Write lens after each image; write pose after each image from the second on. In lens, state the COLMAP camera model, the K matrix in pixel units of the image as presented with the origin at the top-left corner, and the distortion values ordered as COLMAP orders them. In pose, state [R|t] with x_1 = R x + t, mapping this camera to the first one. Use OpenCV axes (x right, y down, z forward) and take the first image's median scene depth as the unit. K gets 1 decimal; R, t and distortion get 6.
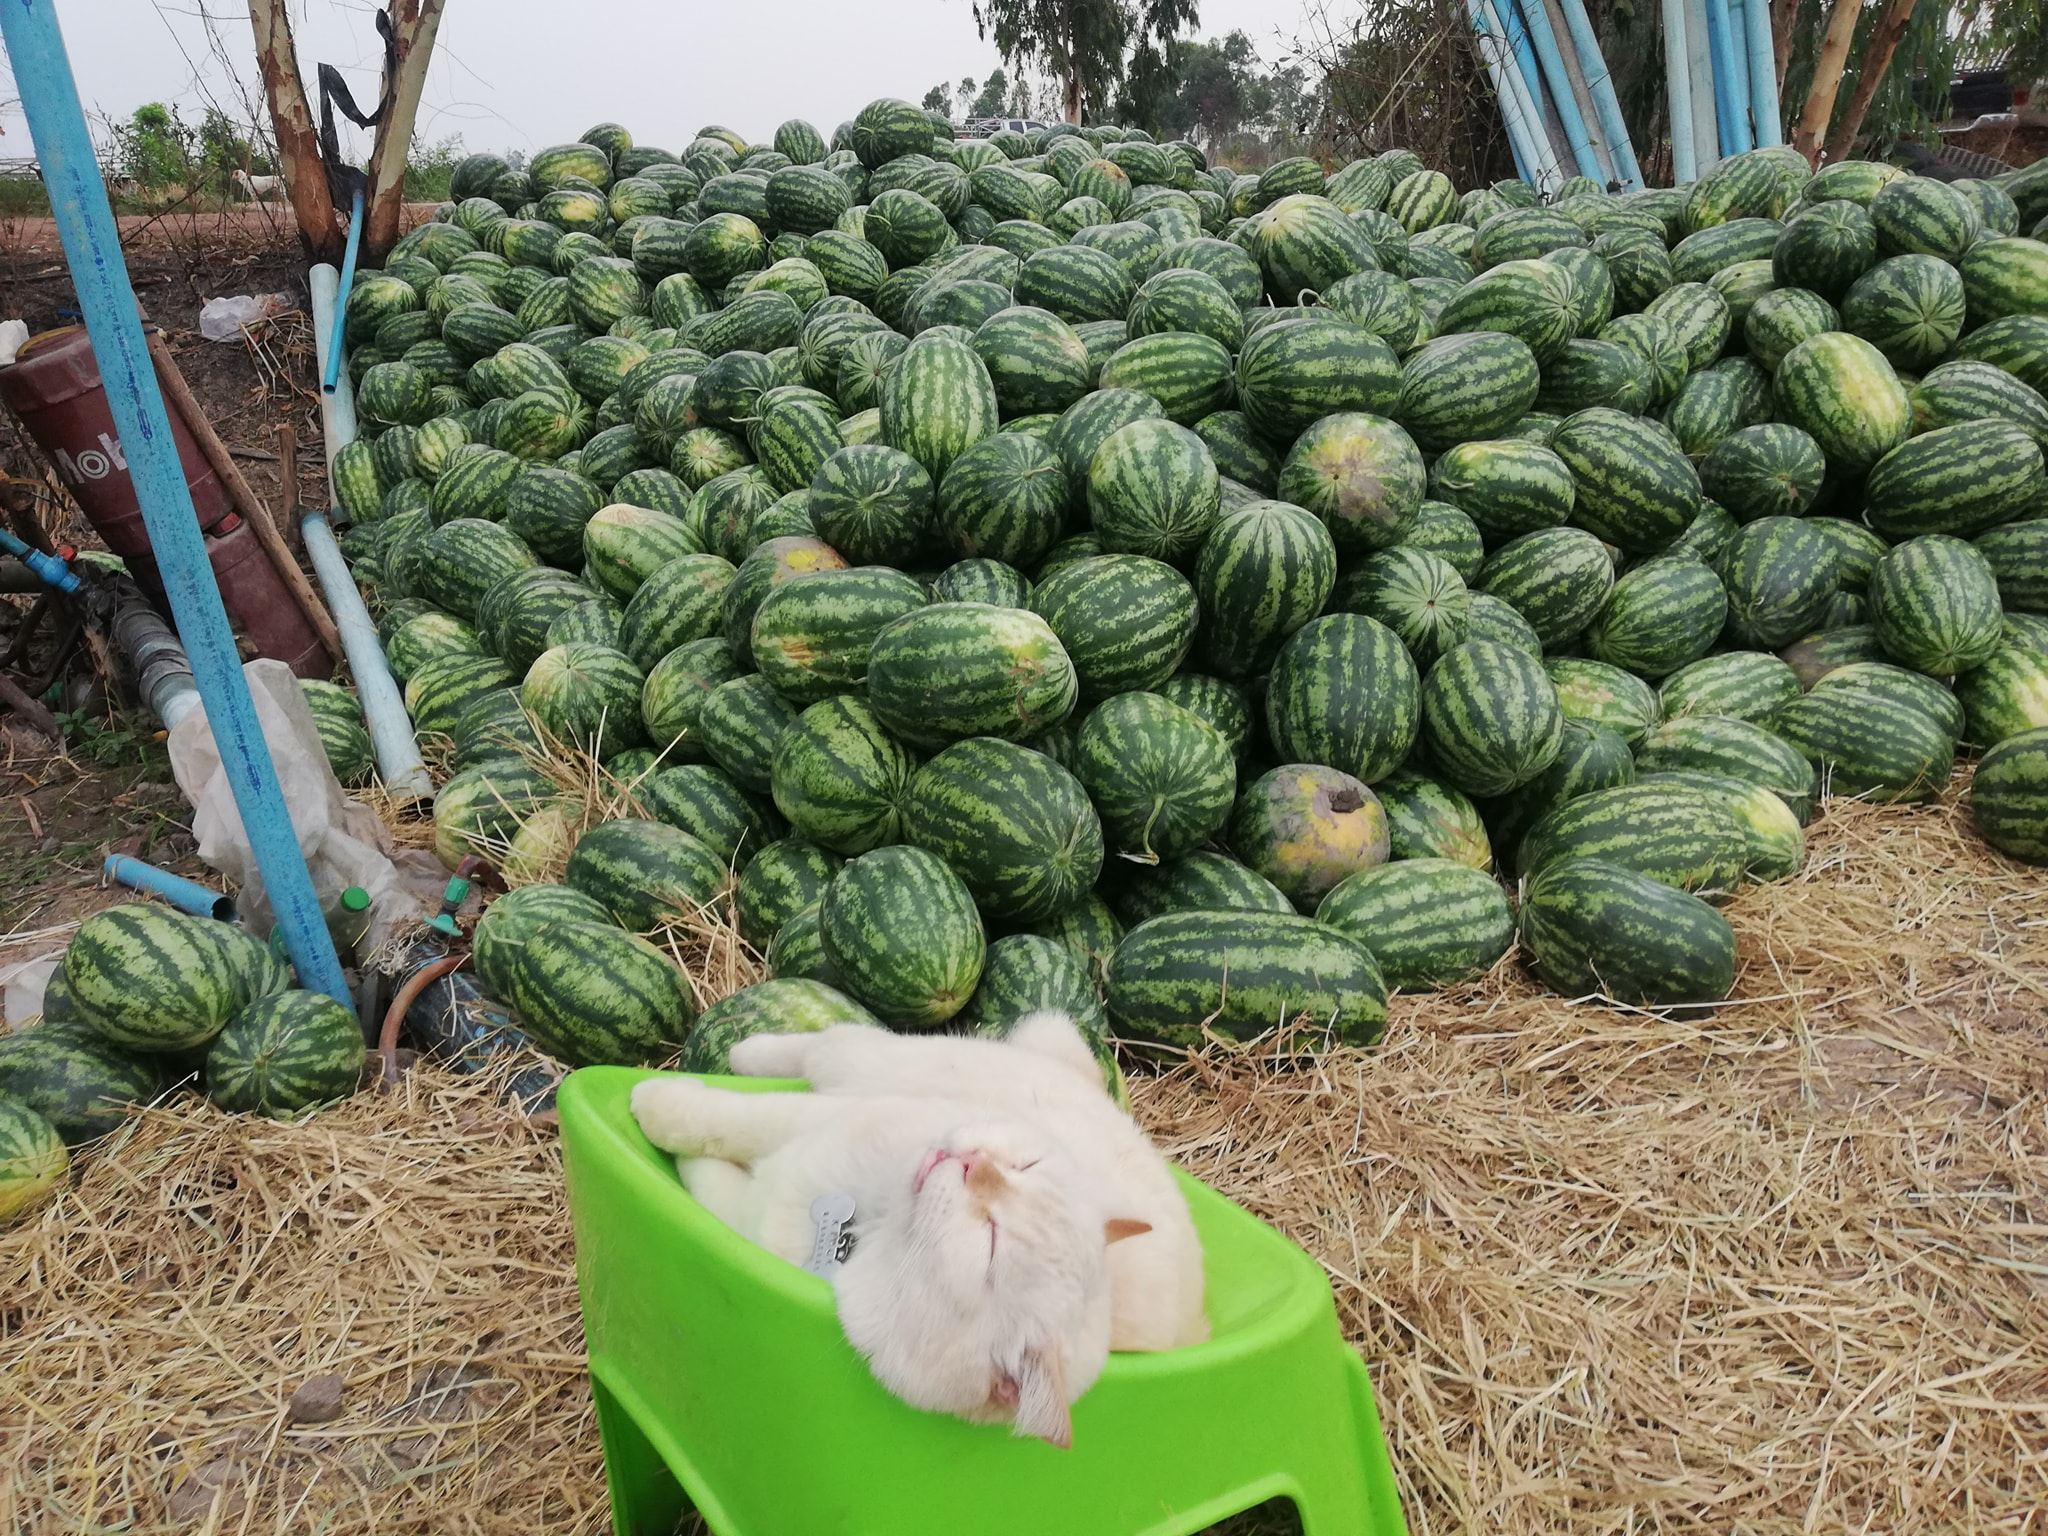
lens RADIAL K [[1454.3, 0, 1024.0], [0, 1454.3, 768.0], [0, 0, 1]] dist [0.008201, 0.004693]
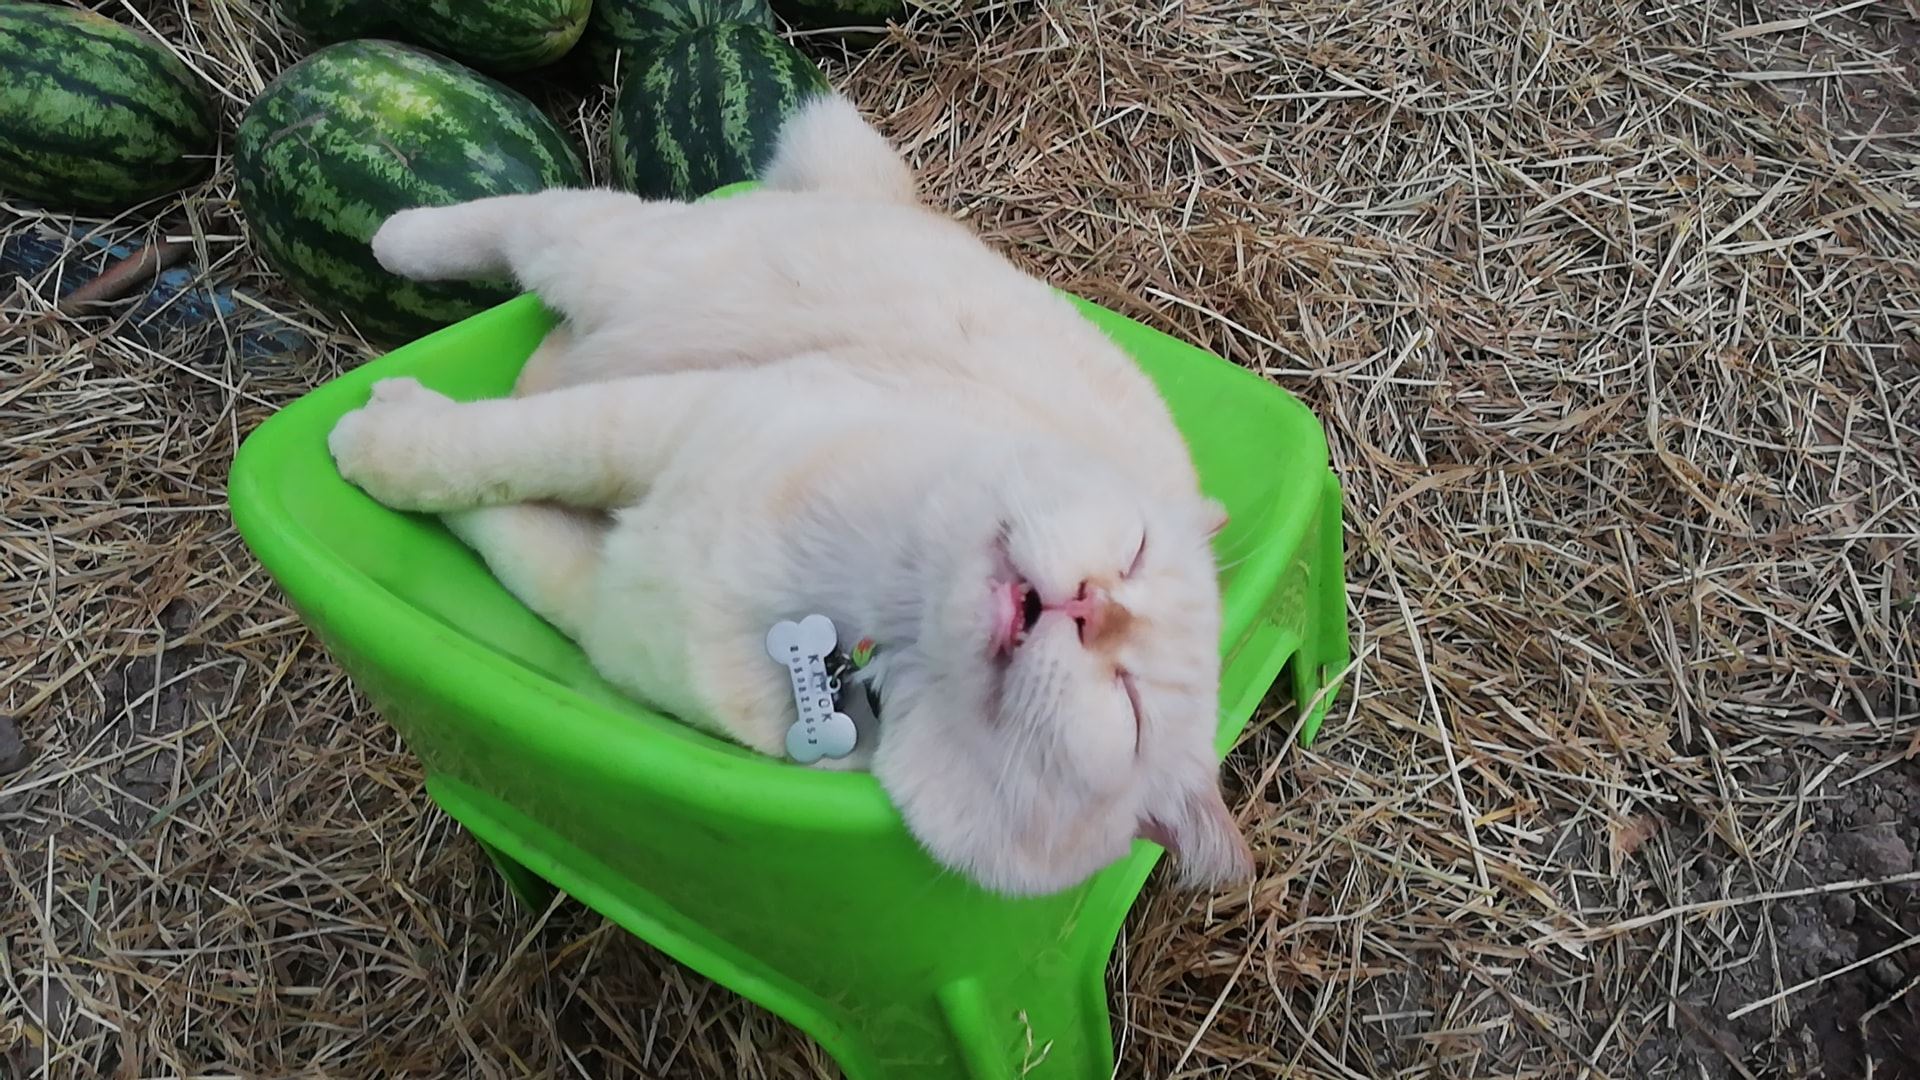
lens RADIAL K [[1445.8, 0, 960.0], [0, 1445.8, 540.0], [0, 0, 1]] dist [0.015564, -0.008580]
pose [[0.941421, -0.285731, 0.179118, -0.083453], [0.127806, 0.793818, 0.594574, -0.056719], [-0.312076, -0.536853, 0.783835, 0.241380]]
